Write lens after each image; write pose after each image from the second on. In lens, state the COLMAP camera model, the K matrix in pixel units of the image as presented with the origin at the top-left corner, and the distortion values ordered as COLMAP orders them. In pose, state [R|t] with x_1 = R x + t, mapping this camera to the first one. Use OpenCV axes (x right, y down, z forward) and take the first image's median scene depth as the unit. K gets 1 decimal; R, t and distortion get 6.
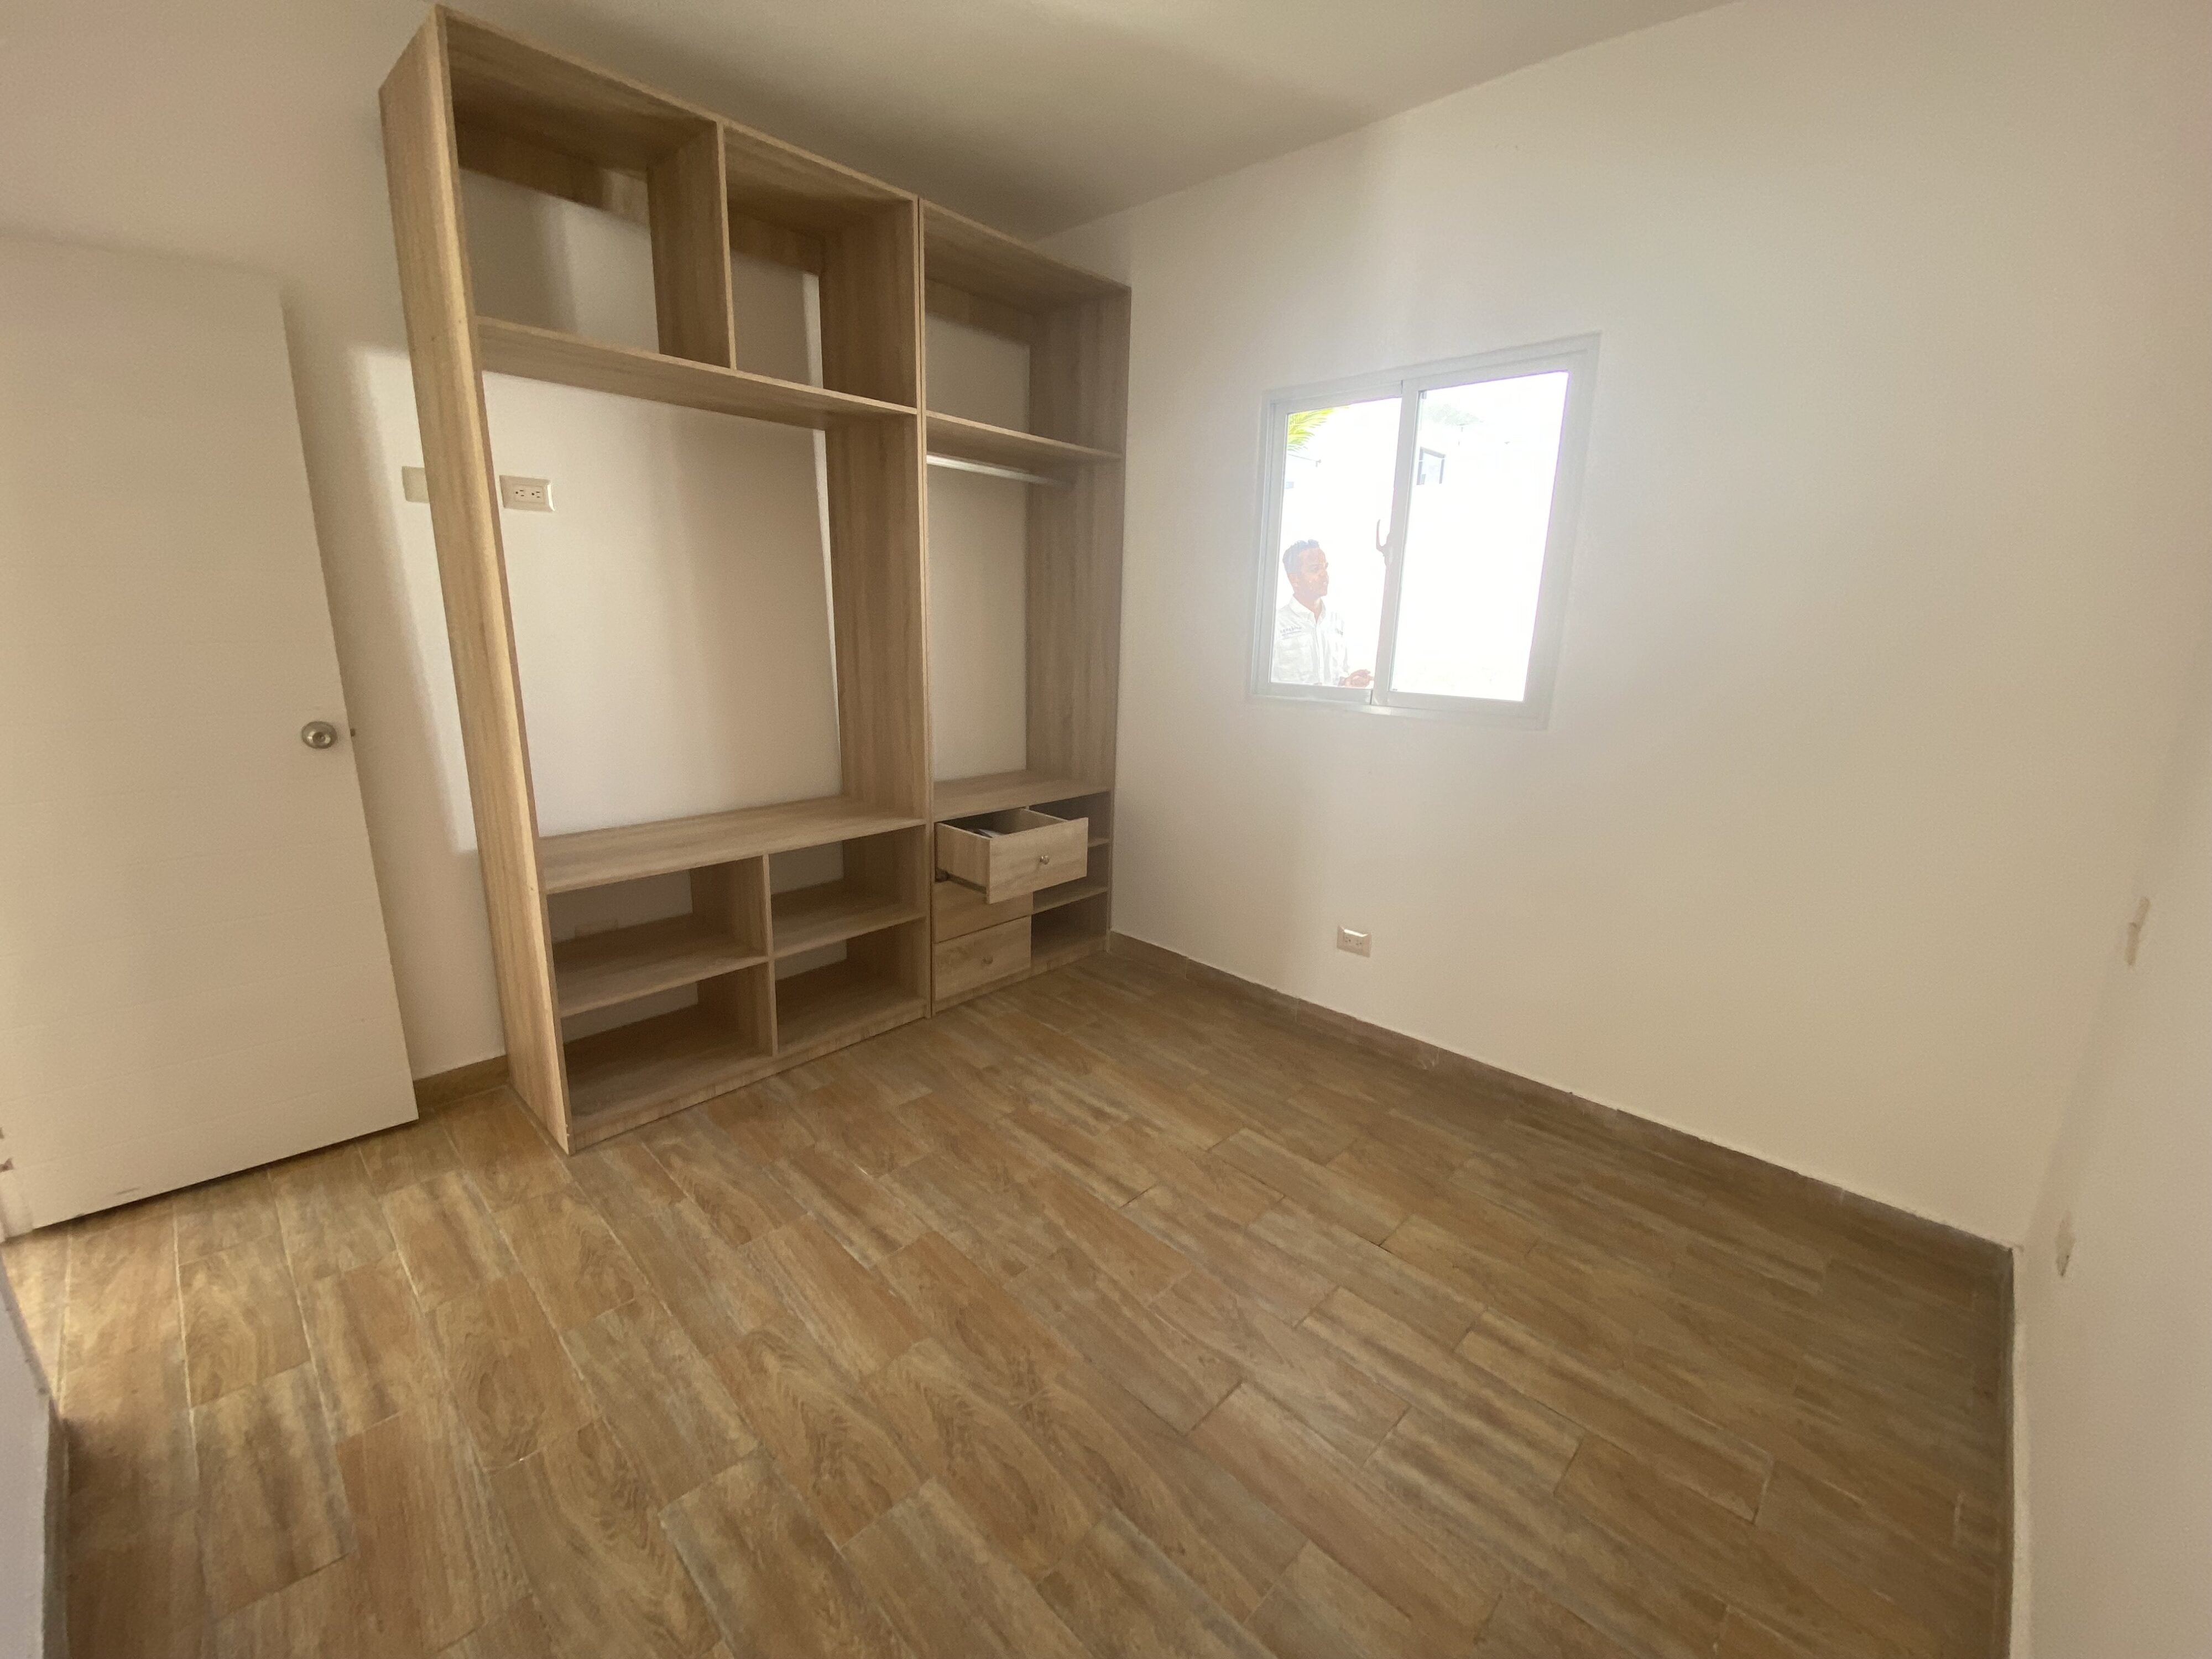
lens RADIAL K [[898.9, 0, 1108.6], [0, 898.9, 822.4], [0, 0, 1]] dist [-0.004159, -0.007367]
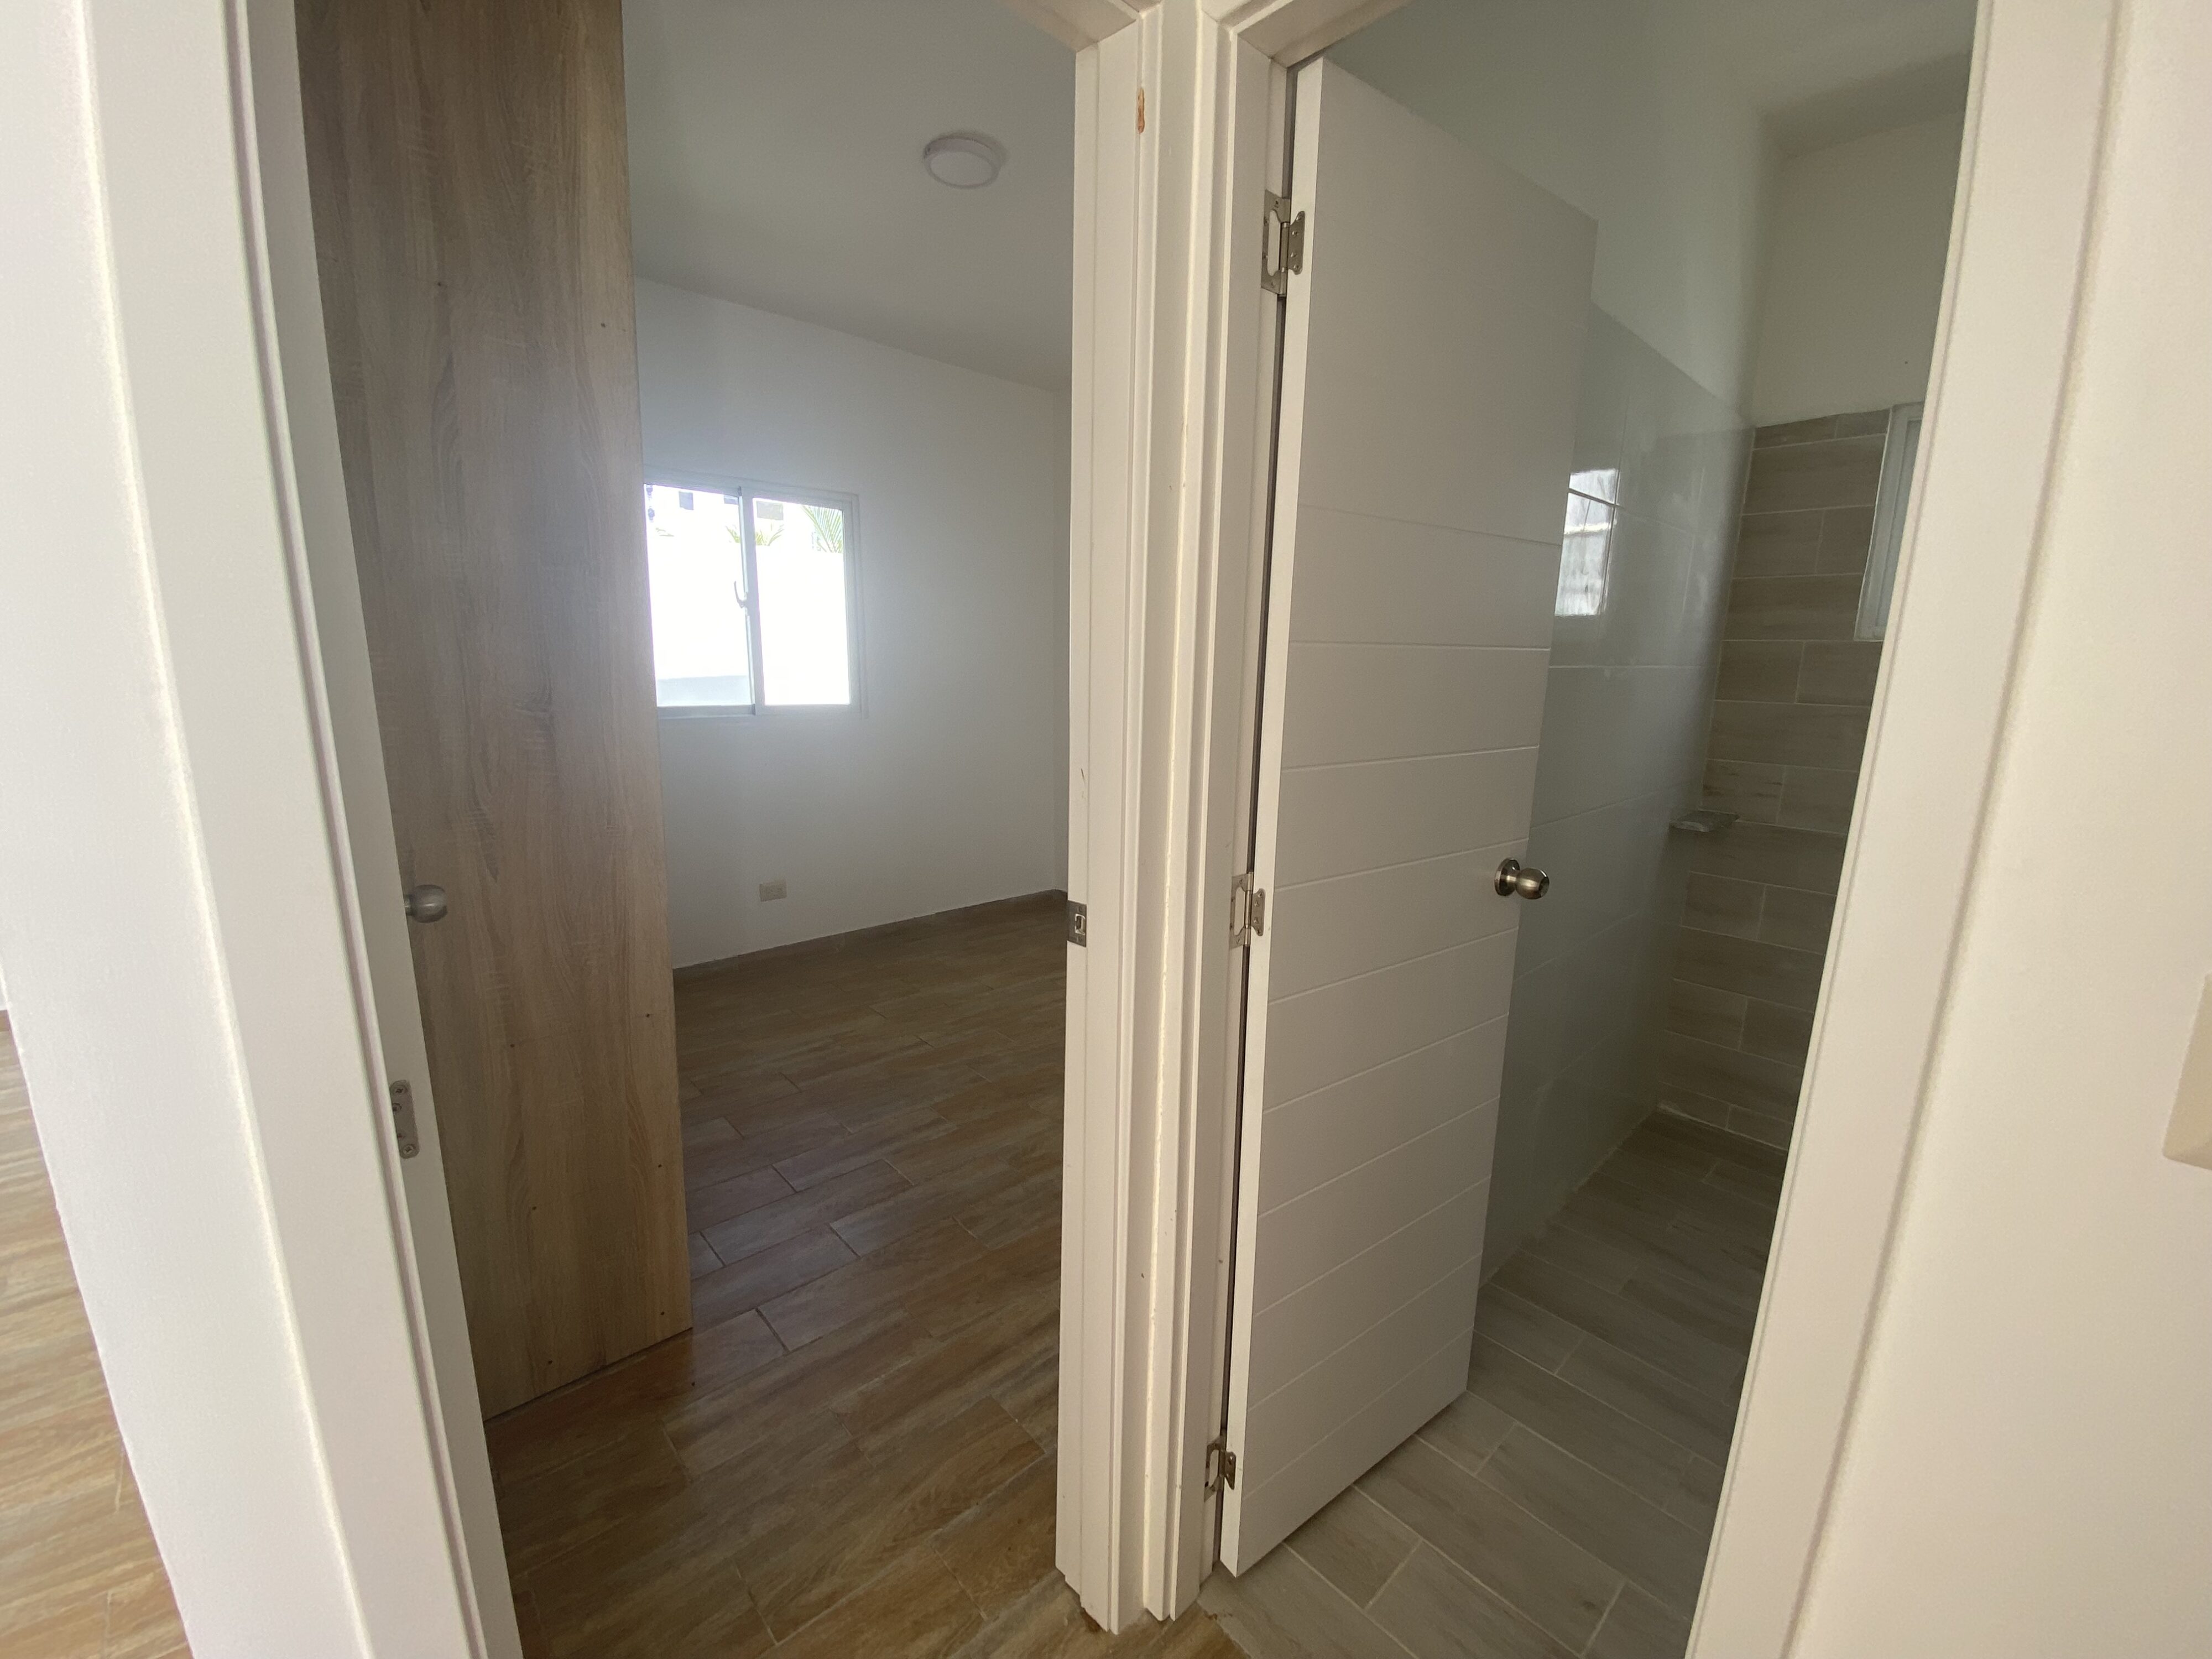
lens RADIAL K [[898.9, 0, 1107.9], [0, 898.9, 843.5], [0, 0, 1]] dist [-0.004159, -0.007367]
pose [[0.059194, -0.218724, 0.973990, -1.469924], [0.224425, 0.953639, 0.200514, -0.141780], [-0.972692, 0.206718, 0.105536, 0.528708]]
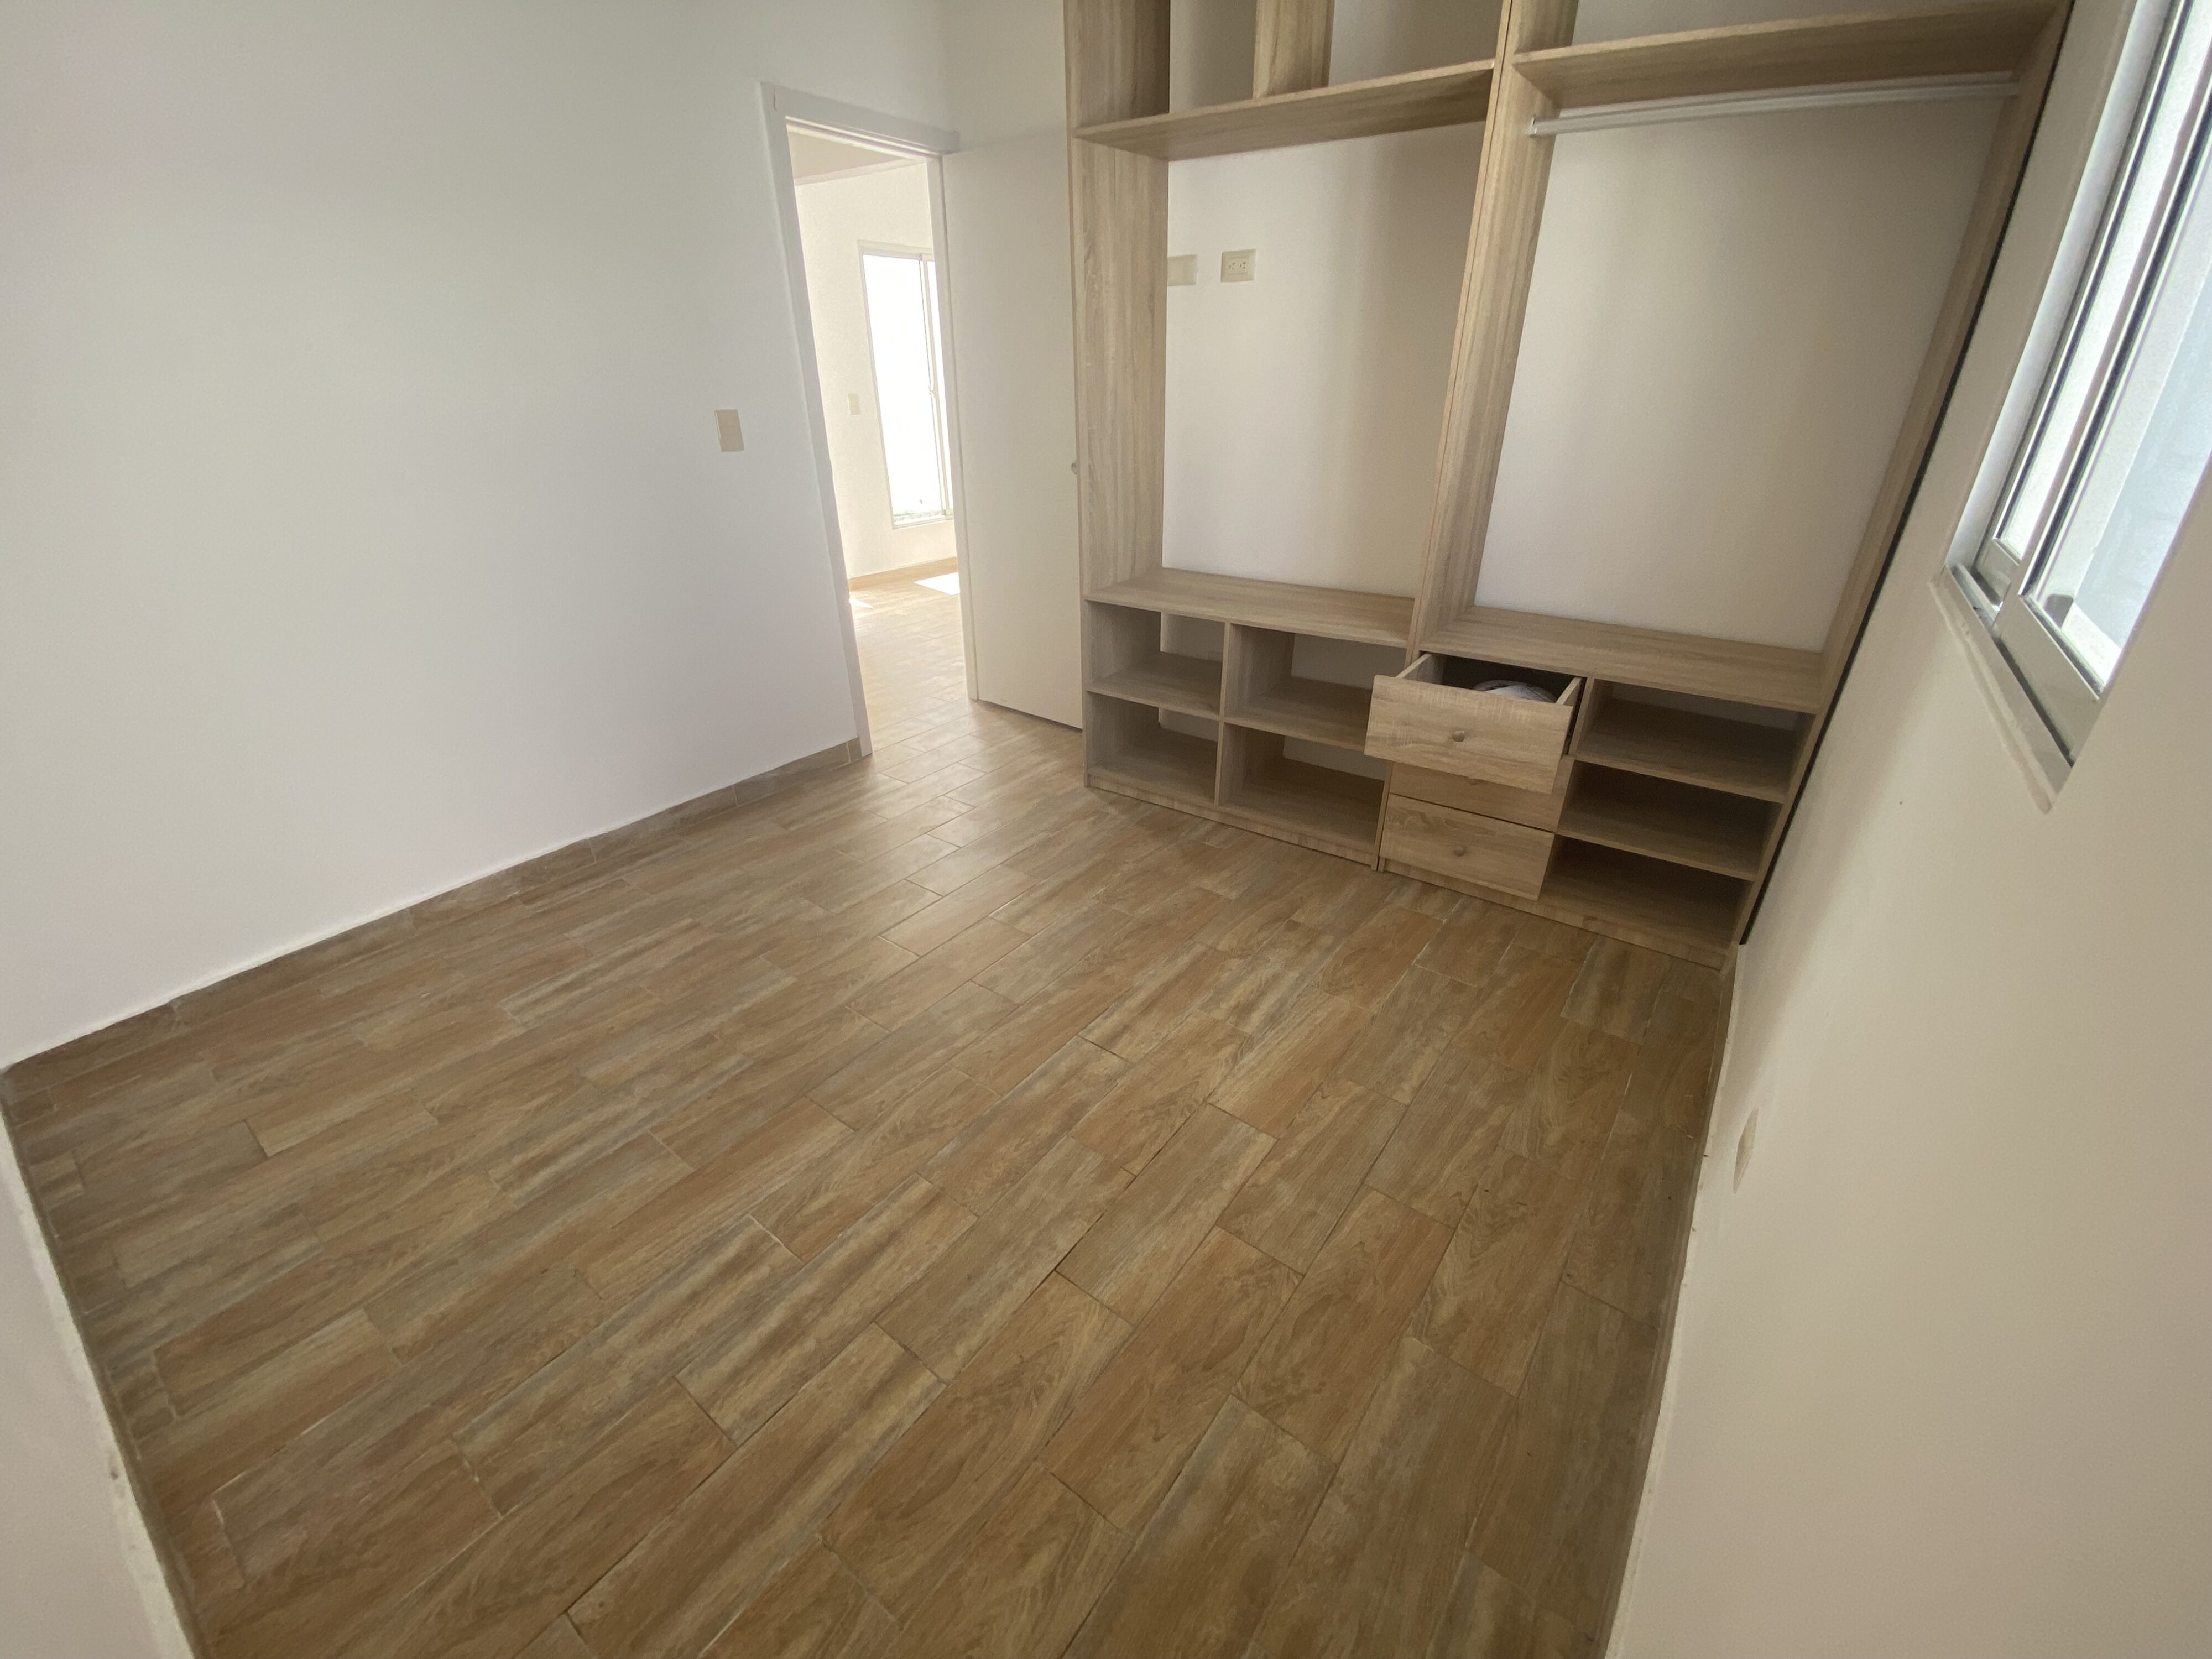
lens RADIAL K [[898.9, 0, 1103.5], [0, 898.9, 836.9], [0, 0, 1]] dist [-0.004159, -0.007367]
pose [[0.126273, 0.438643, -0.889746, 0.845212], [-0.227811, 0.885776, 0.404355, -0.171705], [0.965483, 0.151634, 0.211777, 0.850631]]
